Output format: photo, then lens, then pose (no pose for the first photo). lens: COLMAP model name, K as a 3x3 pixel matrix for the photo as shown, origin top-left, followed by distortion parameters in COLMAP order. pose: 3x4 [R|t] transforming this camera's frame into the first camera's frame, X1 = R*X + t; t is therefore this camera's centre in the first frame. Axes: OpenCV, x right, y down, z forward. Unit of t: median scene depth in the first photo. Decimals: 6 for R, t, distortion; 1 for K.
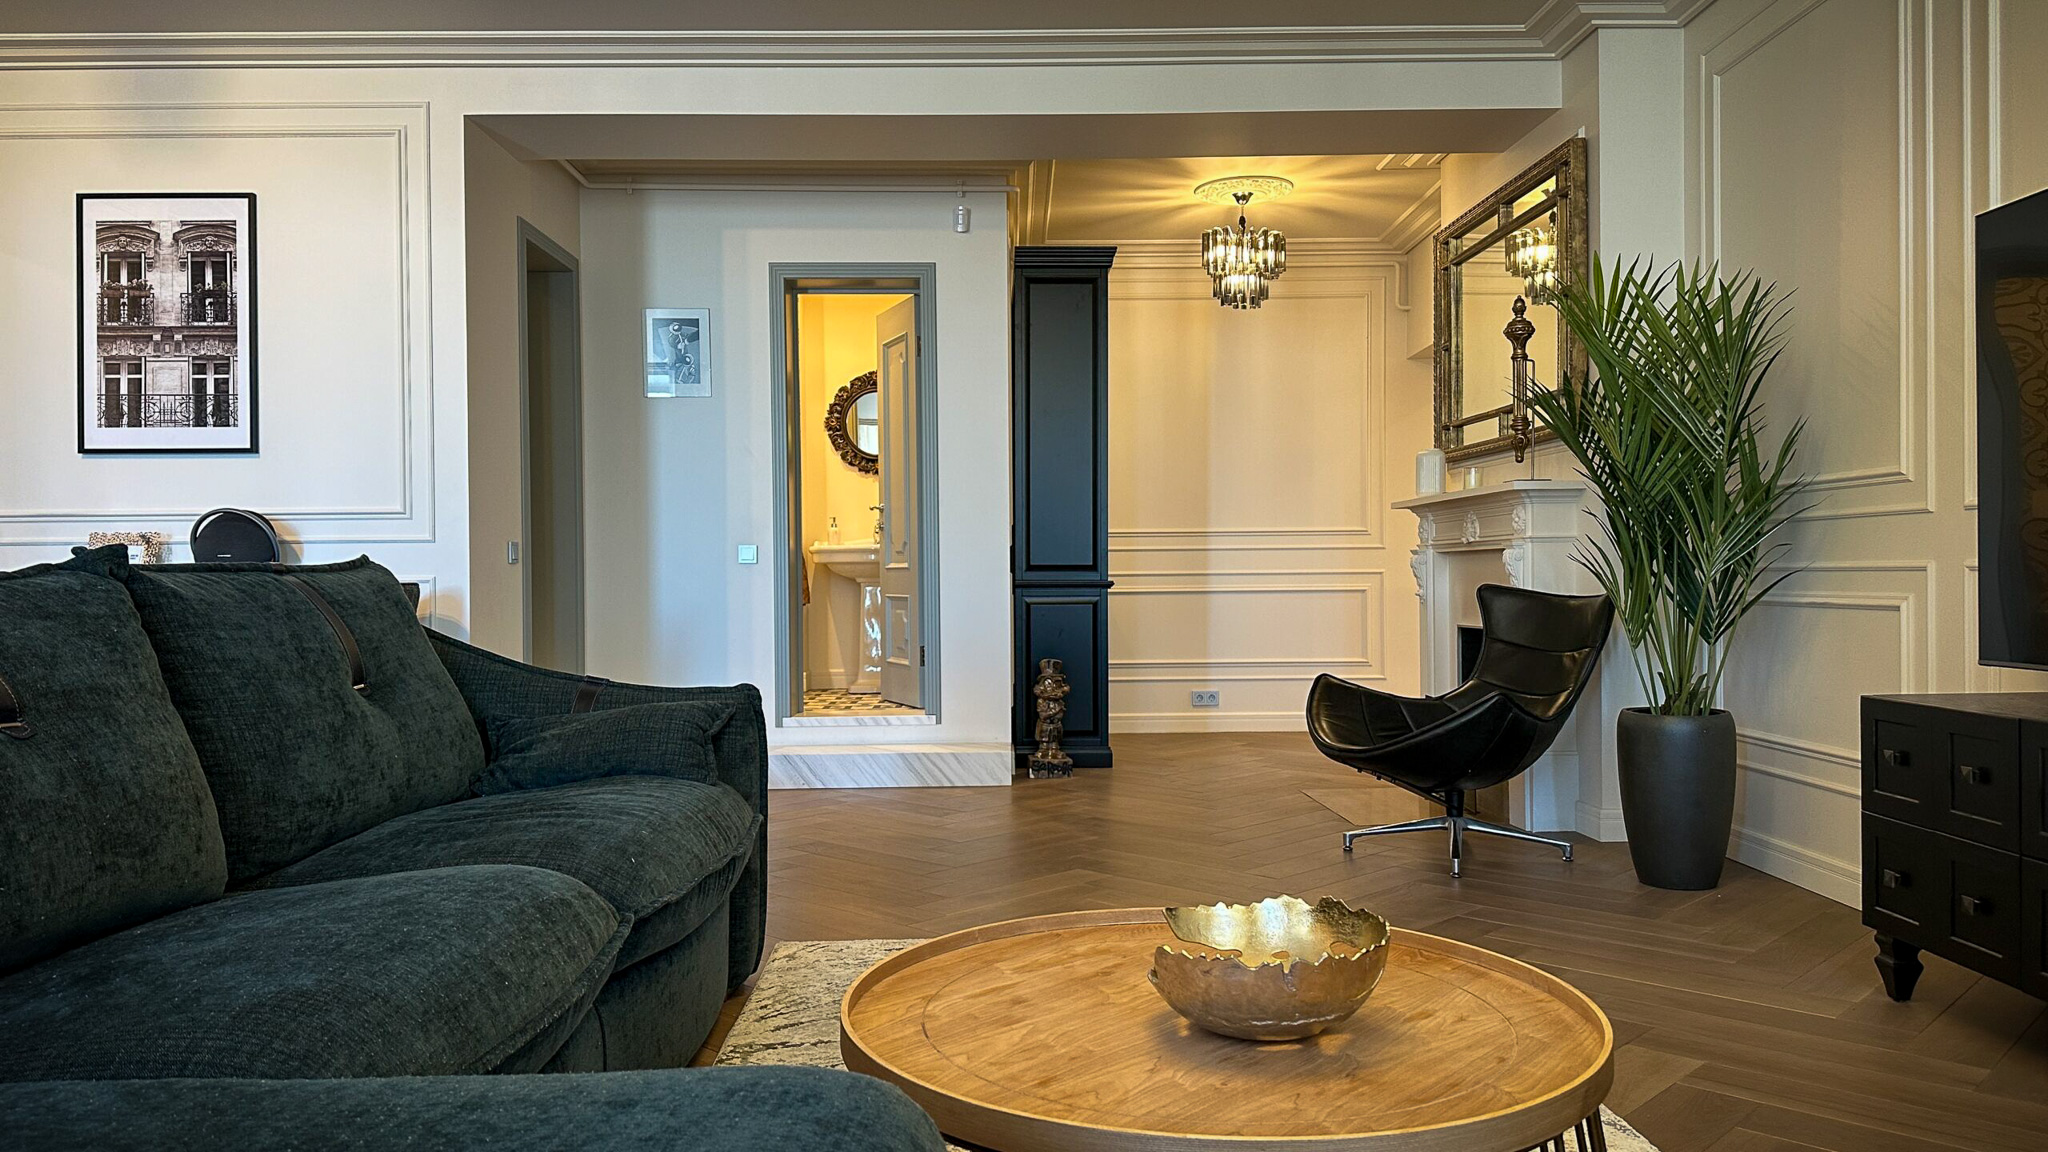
lens RADIAL K [[1424.5, 0, 1024.0], [0, 1424.5, 576.0], [0, 0, 1]] dist [0.156554, -0.245883]
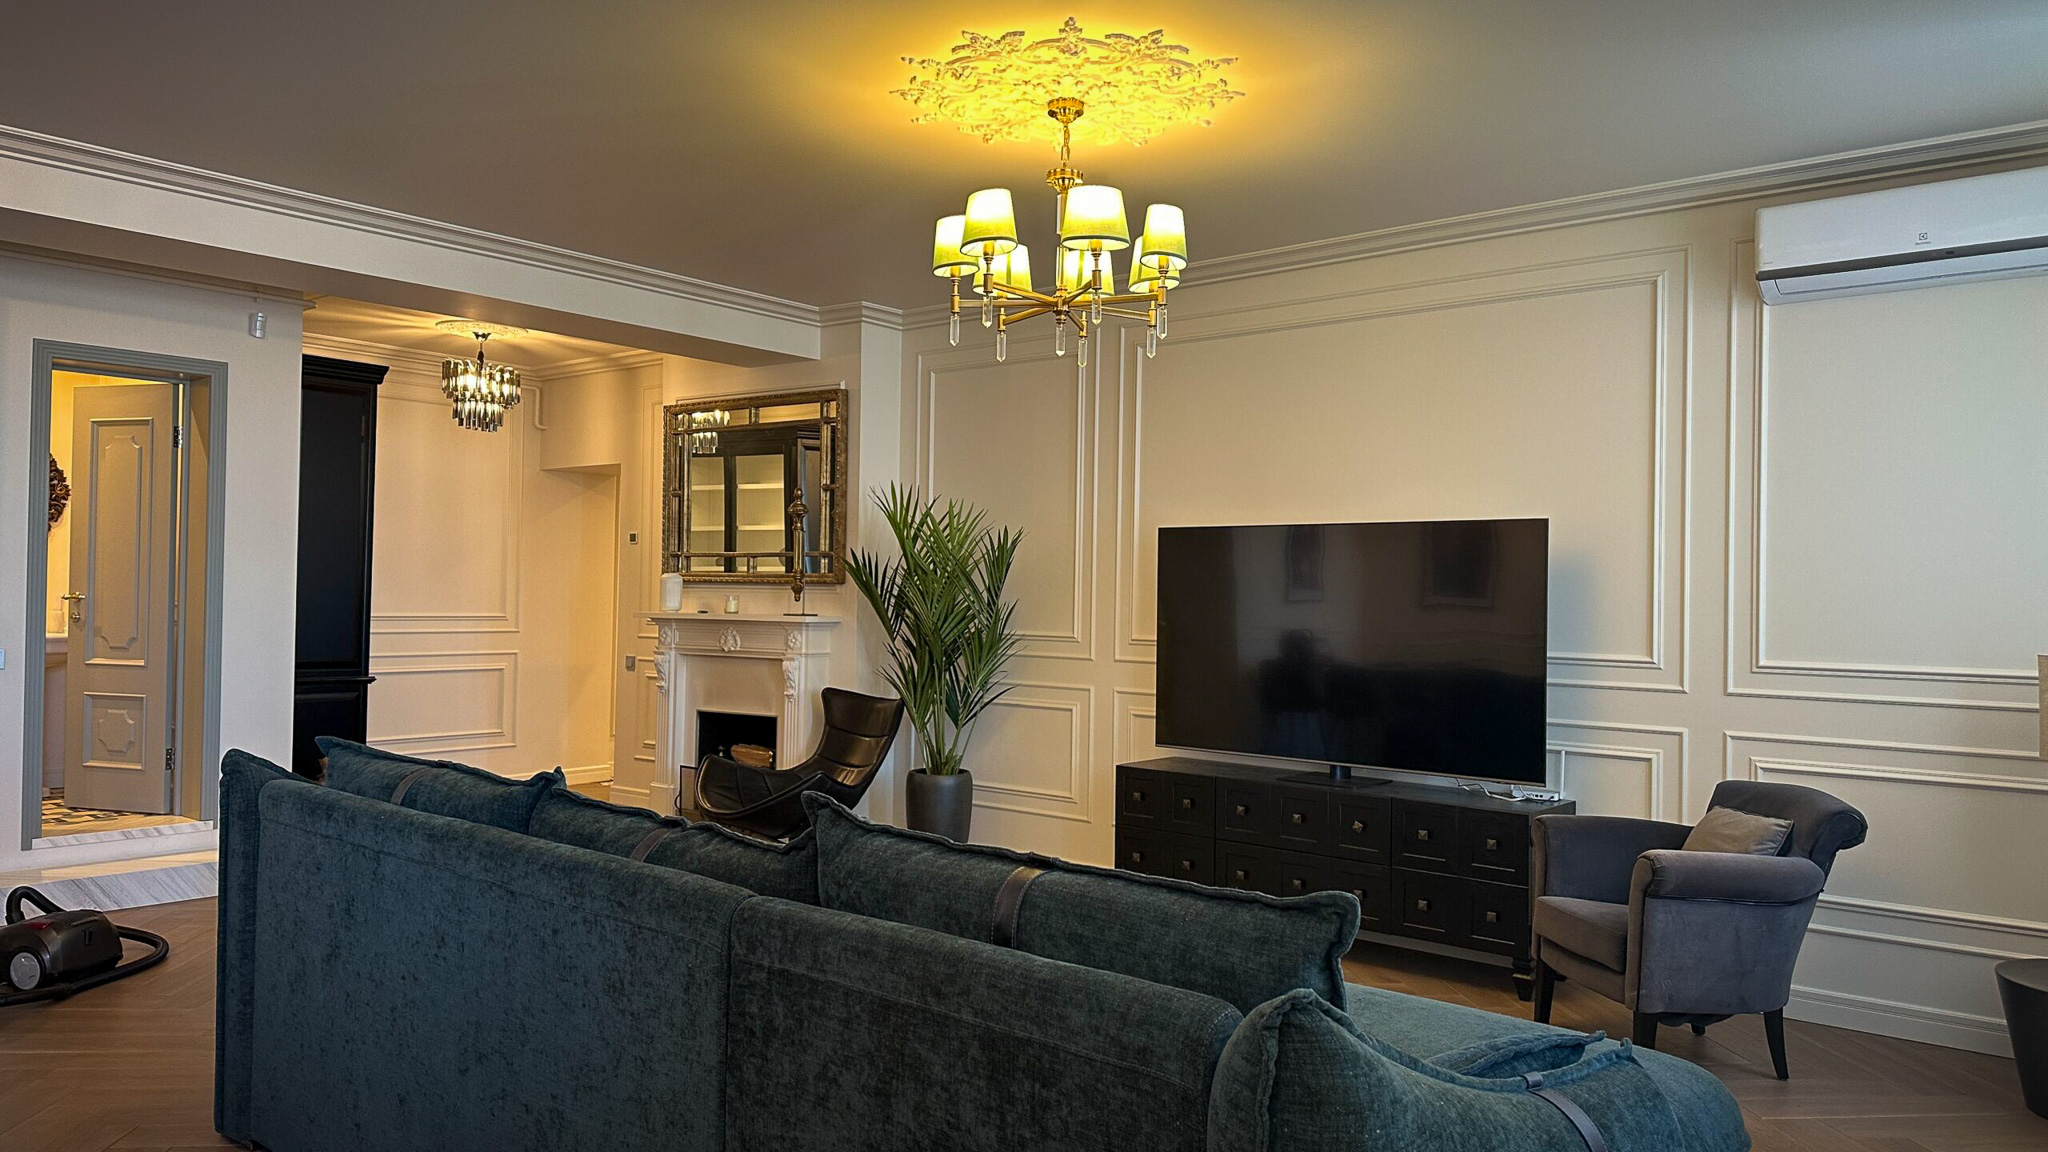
lens RADIAL K [[1424.5, 0, 1024.0], [0, 1424.5, 576.0], [0, 0, 1]] dist [0.156554, -0.245883]
pose [[0.648062, 0.029929, 0.760999, -0.483584], [-0.021939, 0.999546, -0.020628, -0.064076], [-0.761271, -0.003328, 0.648425, -0.078082]]
